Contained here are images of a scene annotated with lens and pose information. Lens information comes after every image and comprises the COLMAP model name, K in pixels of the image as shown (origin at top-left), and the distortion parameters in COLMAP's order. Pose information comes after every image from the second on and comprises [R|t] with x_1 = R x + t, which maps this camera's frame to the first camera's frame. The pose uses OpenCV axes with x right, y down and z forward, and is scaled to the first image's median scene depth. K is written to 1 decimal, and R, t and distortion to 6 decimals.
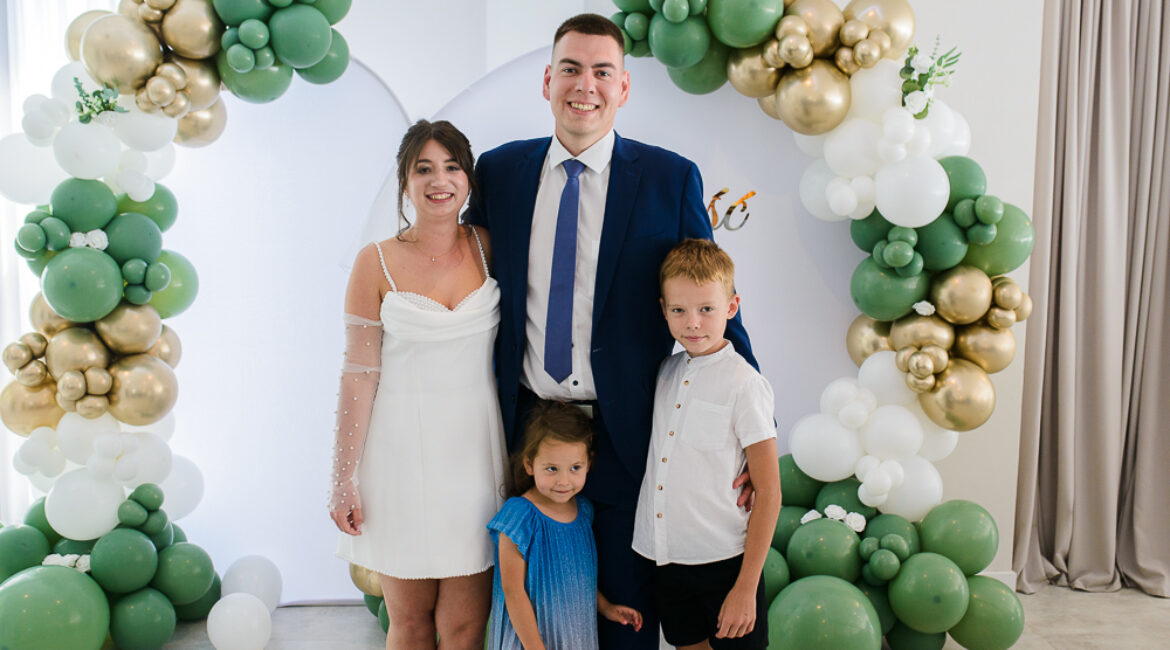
lens RADIAL K [[1142.2, 0, 582.4], [0, 1142.2, 328.1], [0, 0, 1]] dist [-0.018009, 0.032800]
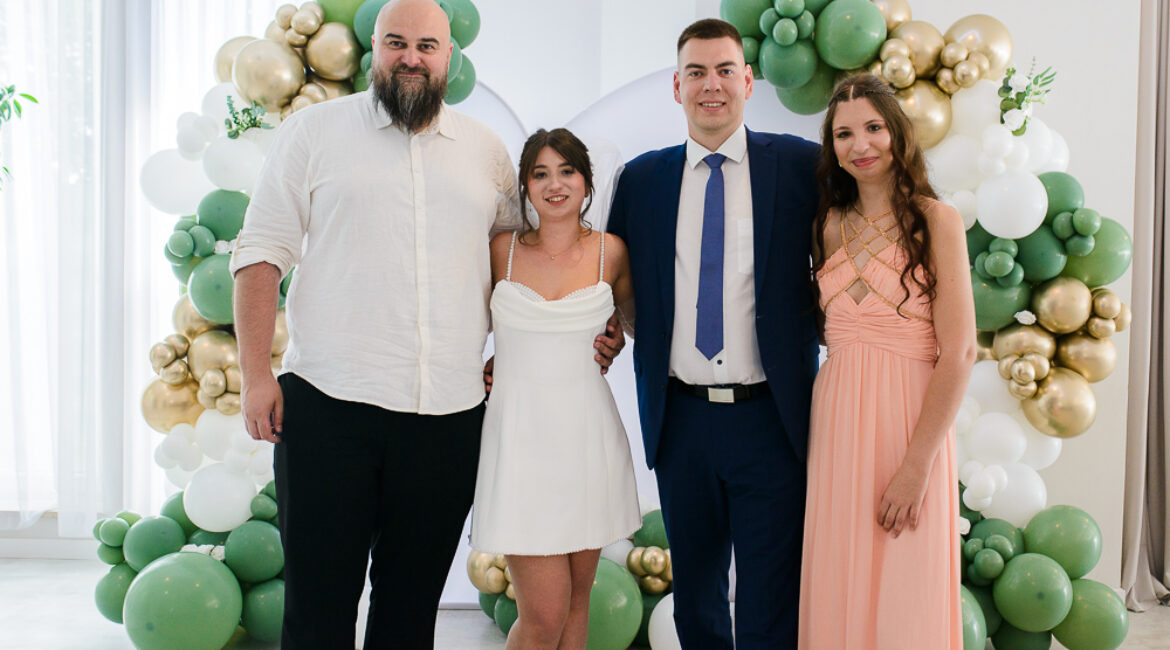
lens RADIAL K [[1243.7, 0, 623.4], [0, 1243.7, 315.0], [0, 0, 1]] dist [-0.009483, 0.000684]
pose [[0.999202, 0.006676, -0.039379, -0.020813], [-0.009426, 0.997497, -0.070074, 0.063646], [0.038813, 0.070389, 0.996764, -0.139720]]
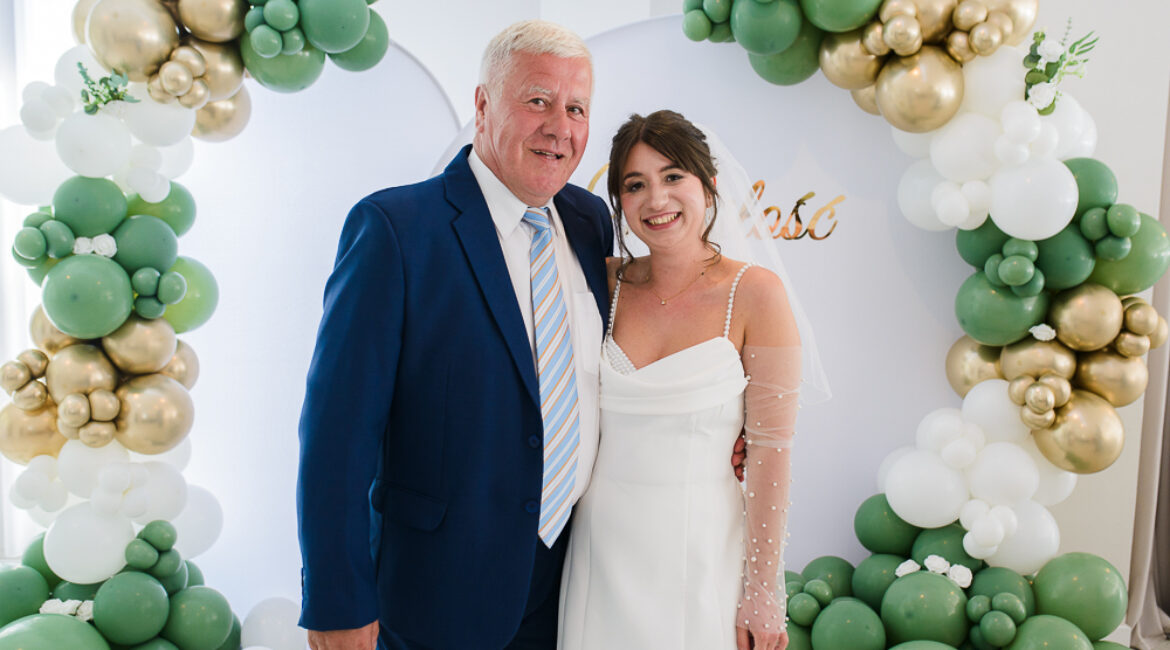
lens RADIAL K [[1137.0, 0, 582.3], [0, 1137.0, 326.9], [0, 0, 1]] dist [-0.017009, 0.032400]
pose [[0.999614, 0.010613, -0.025667, -0.030489], [-0.010432, 0.999920, 0.007172, -0.024618], [0.025741, -0.006901, 0.999645, 0.126267]]
